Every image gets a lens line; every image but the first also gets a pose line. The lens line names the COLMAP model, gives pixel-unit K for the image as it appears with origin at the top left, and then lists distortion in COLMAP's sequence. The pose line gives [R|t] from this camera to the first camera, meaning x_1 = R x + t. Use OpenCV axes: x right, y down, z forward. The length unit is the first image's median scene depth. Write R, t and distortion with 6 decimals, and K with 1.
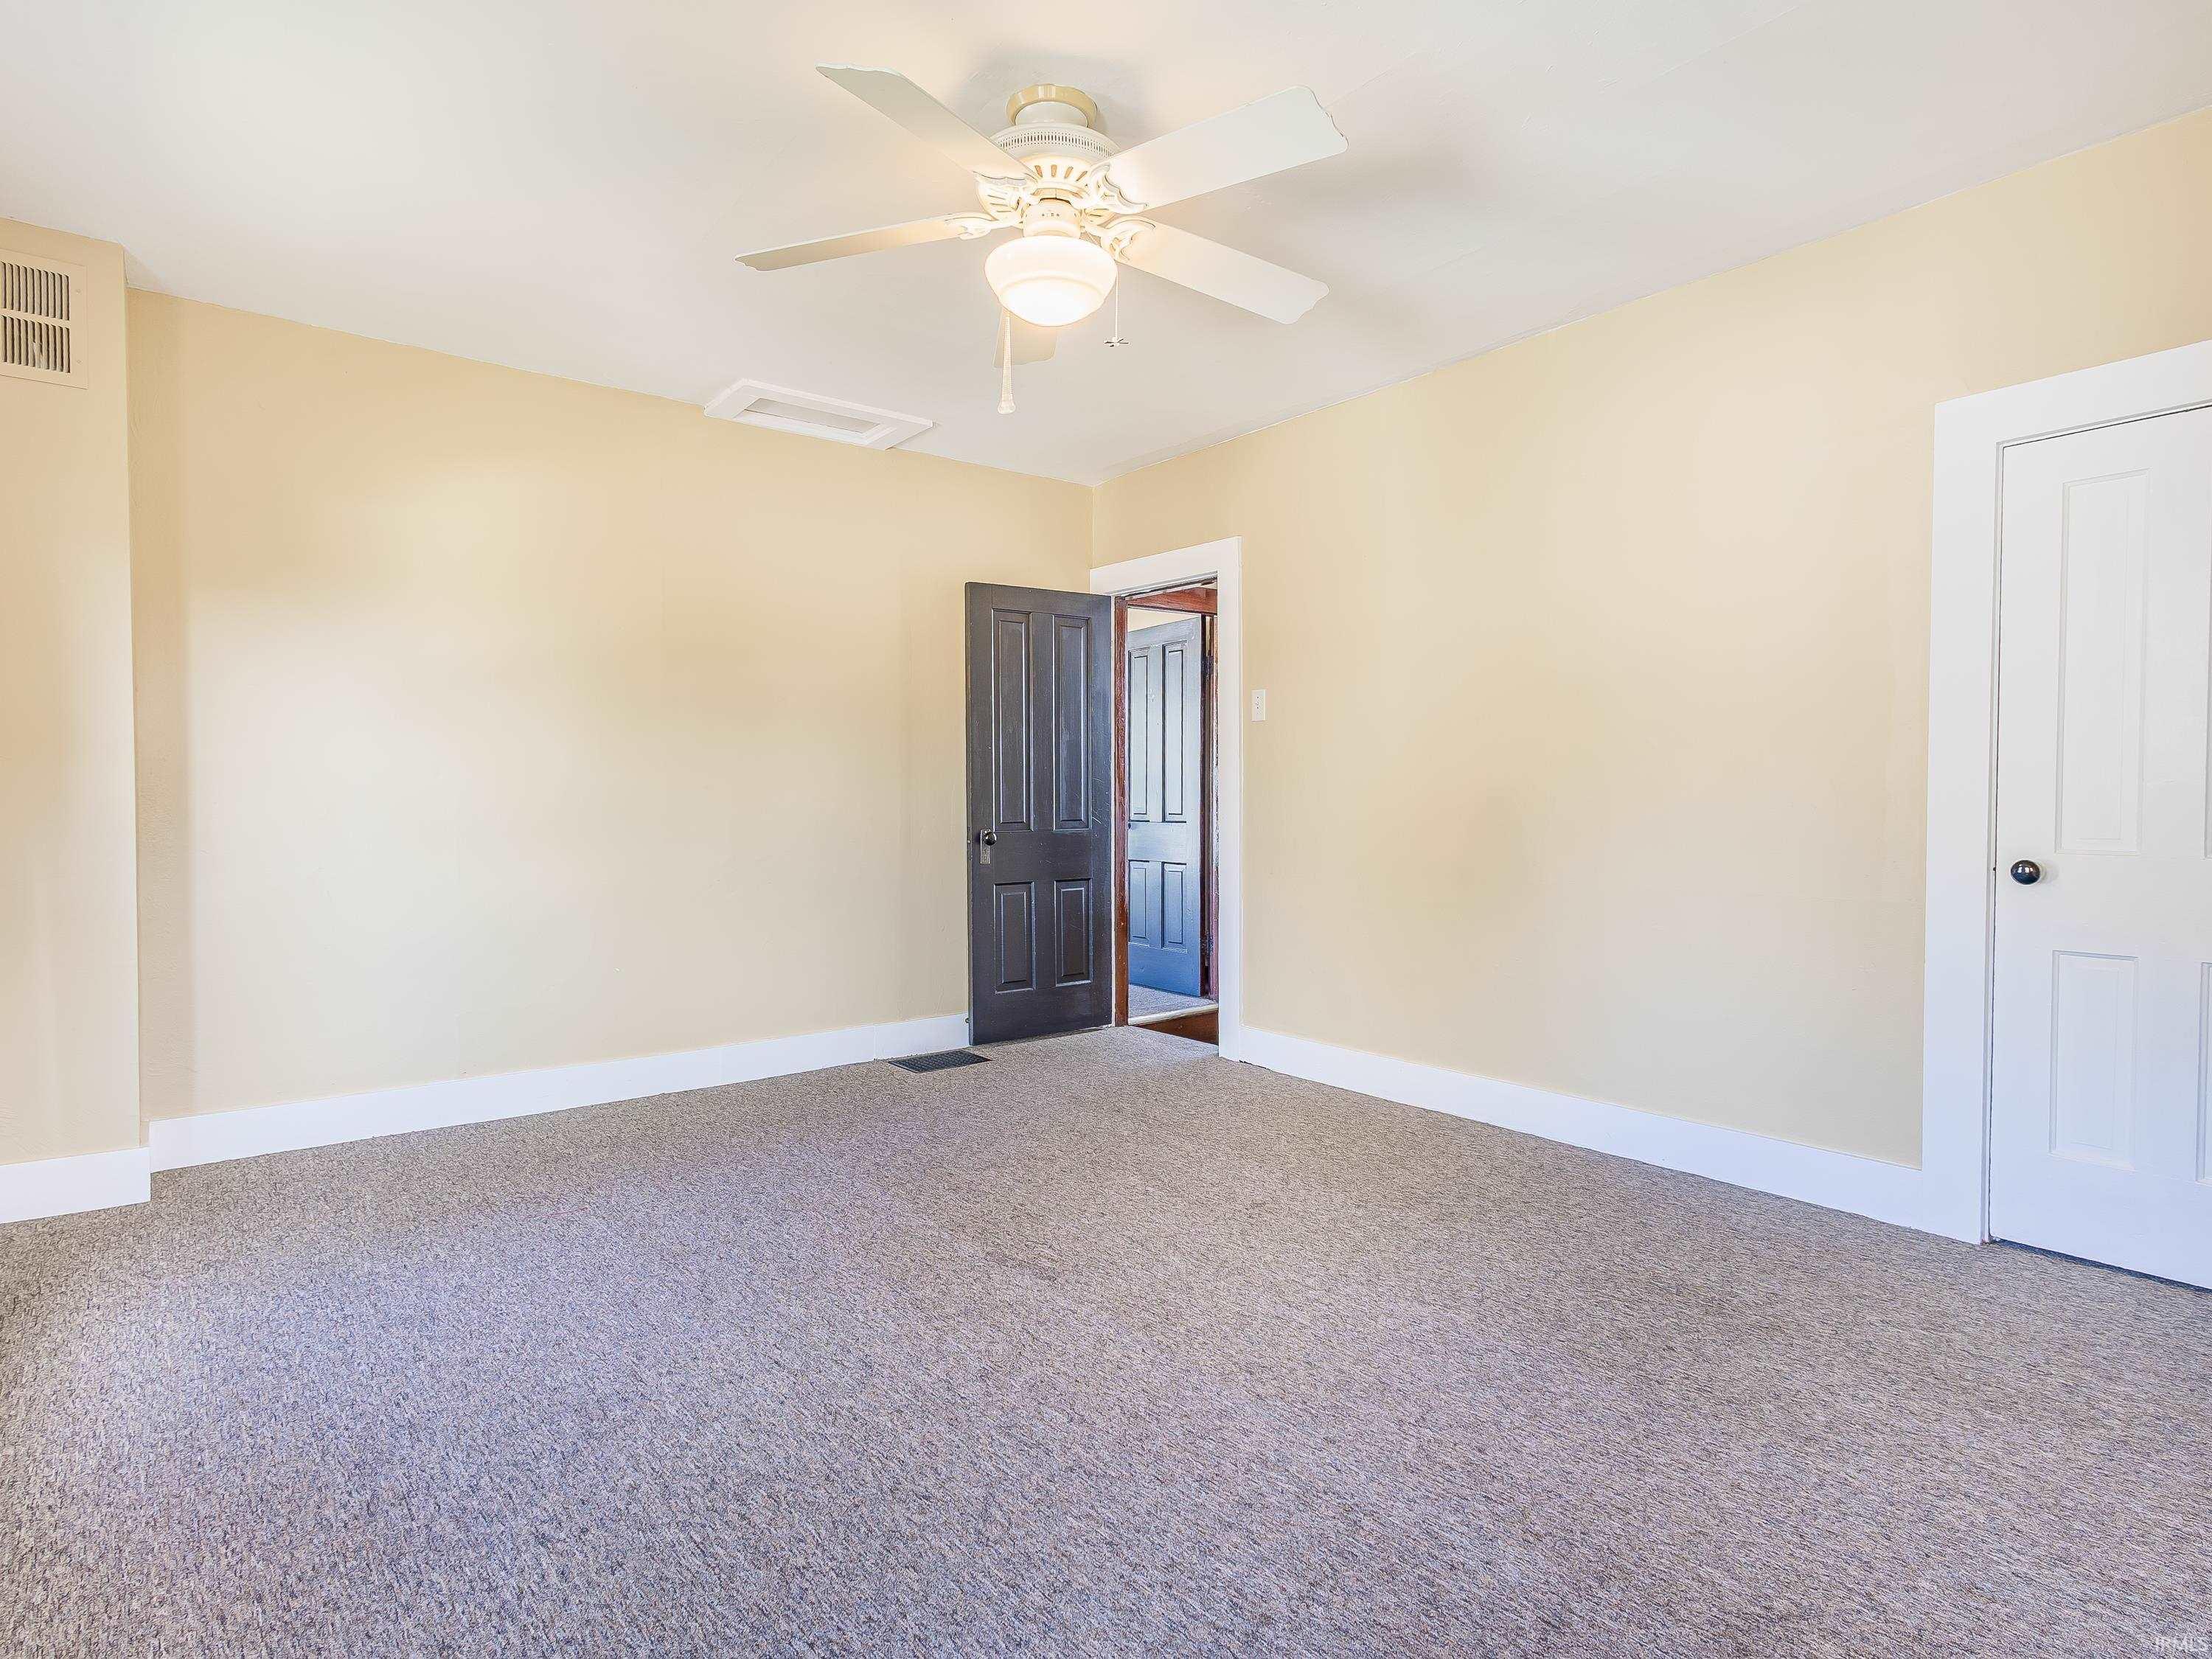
lens RADIAL K [[1173.7, 0, 1106.0], [0, 1173.7, 829.5], [0, 0, 1]] dist [-0.003201, -0.001509]
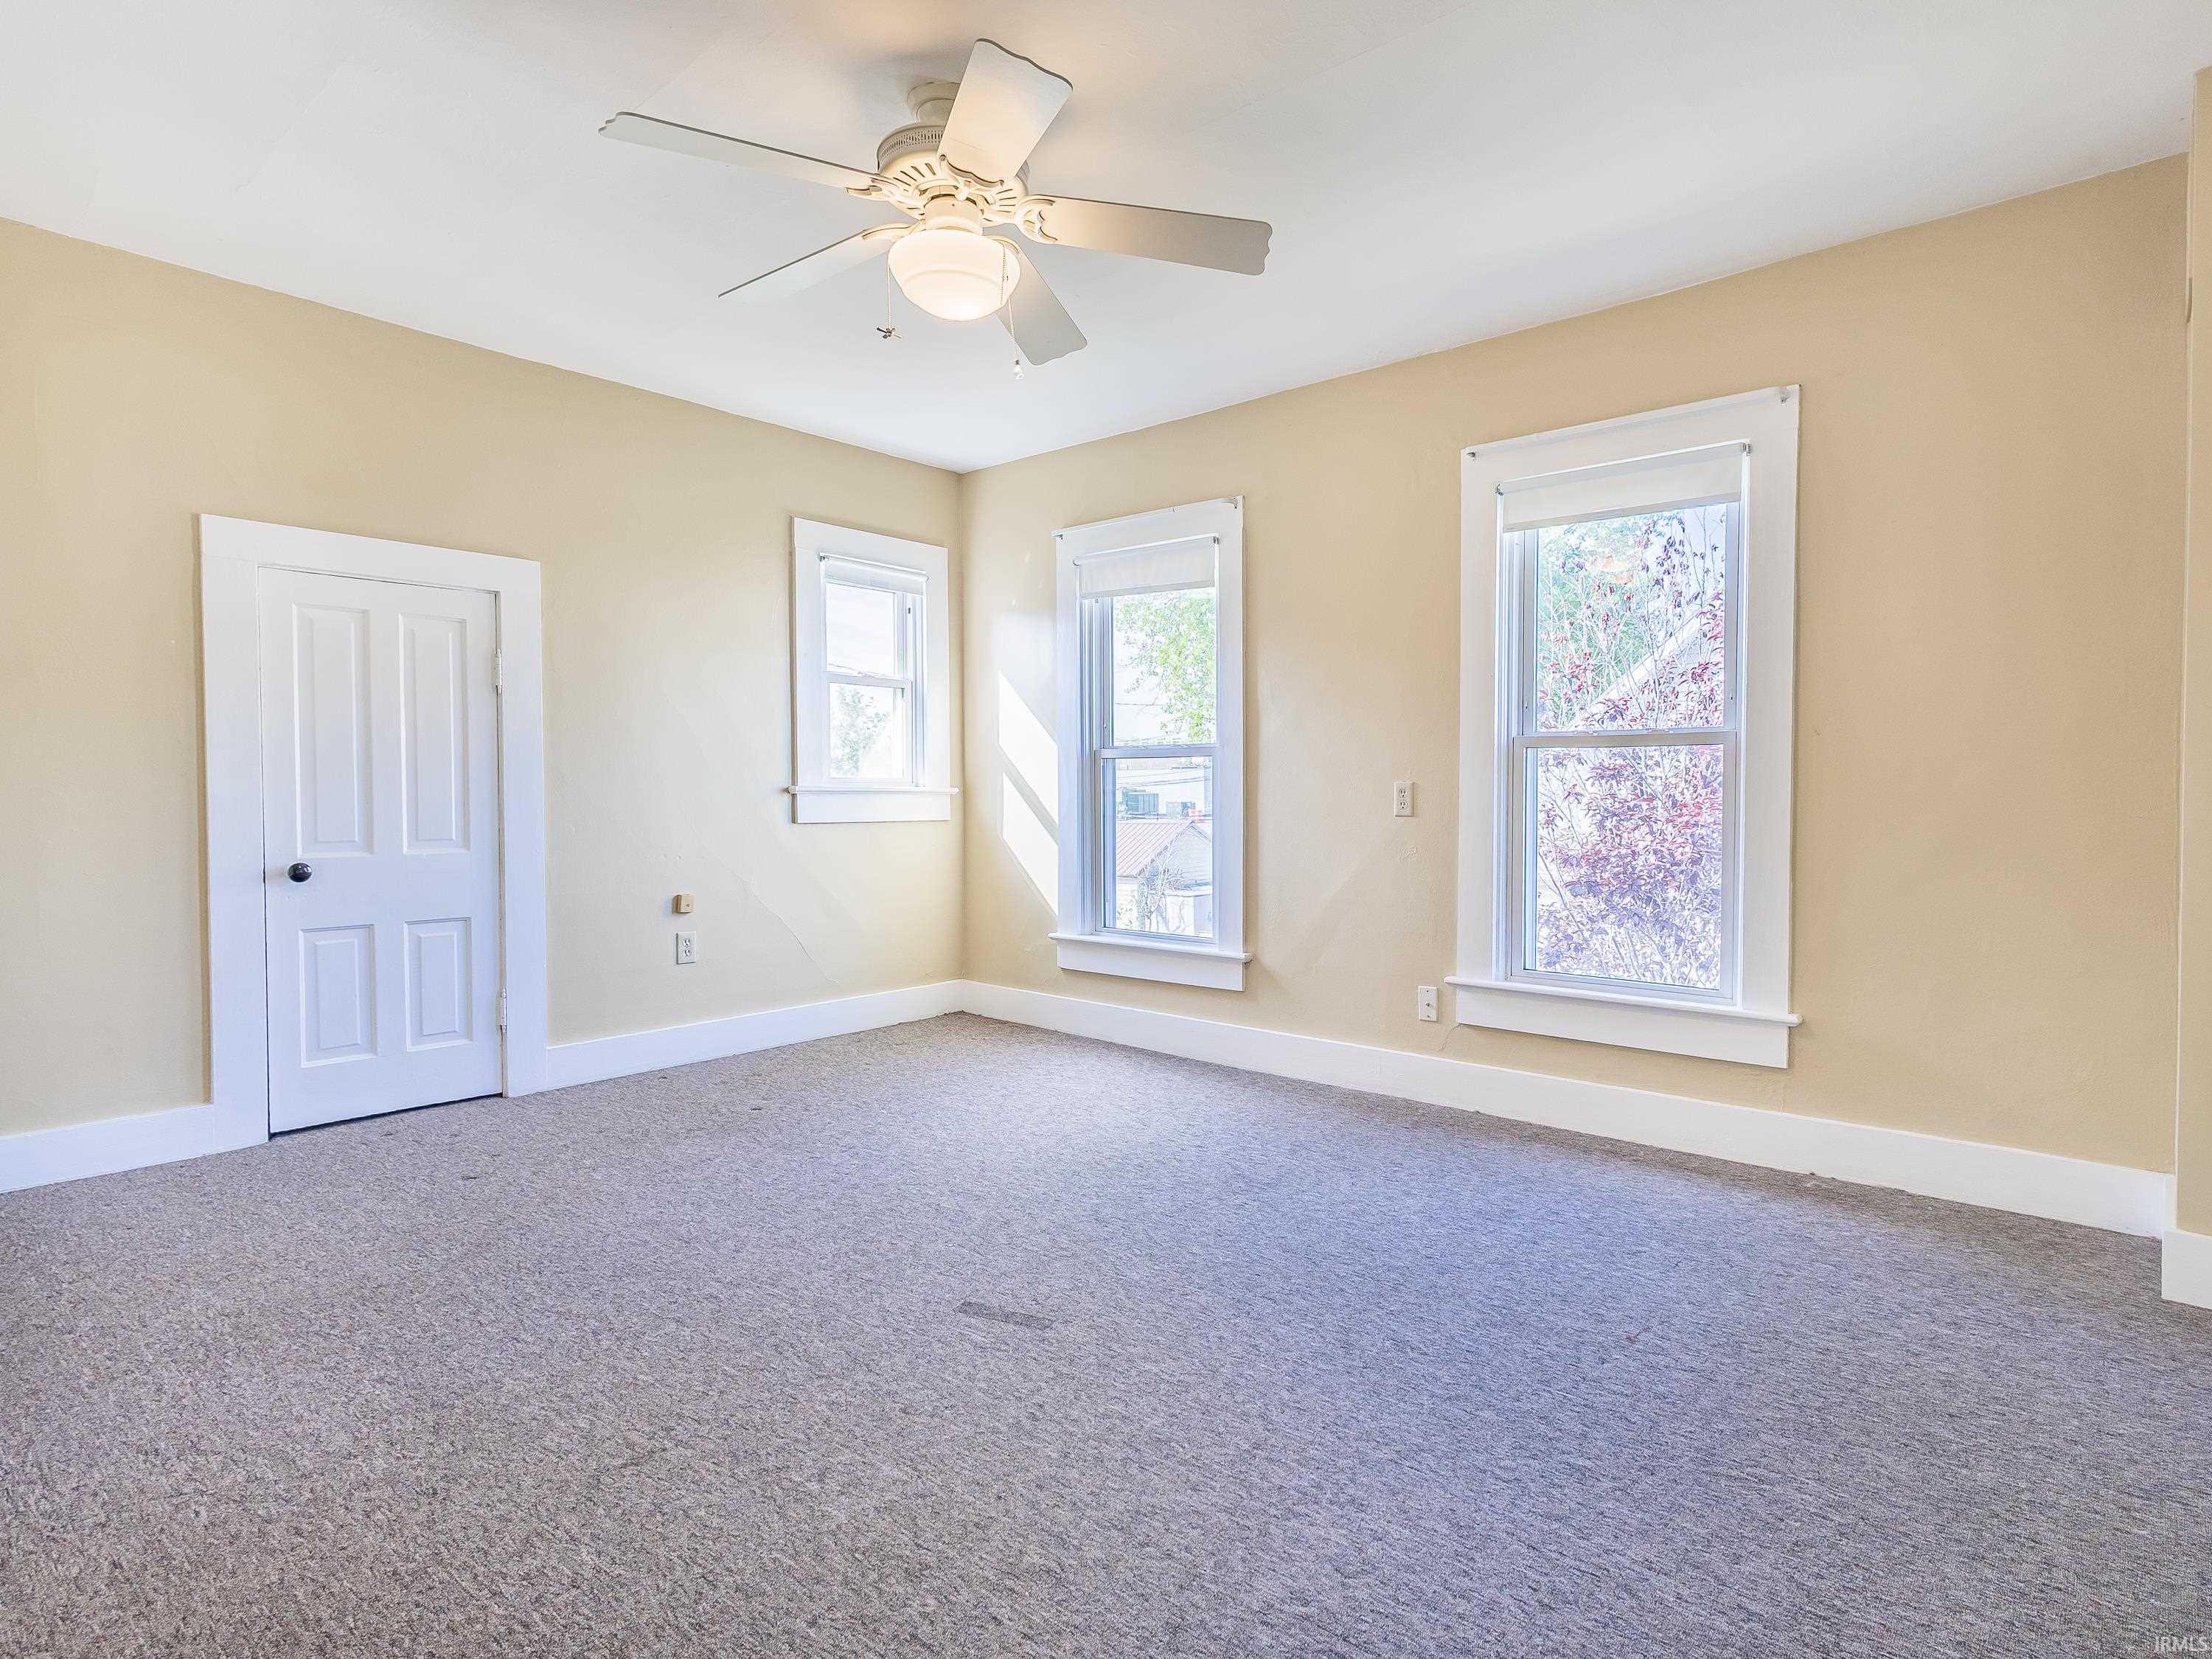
lens RADIAL K [[1173.7, 0, 1106.0], [0, 1173.7, 829.5], [0, 0, 1]] dist [-0.003201, -0.001509]
pose [[-0.990209, 0.006010, -0.139462, -0.028275], [-0.002821, 0.998007, 0.063037, -0.042504], [0.139563, 0.062813, -0.988219, 1.900225]]
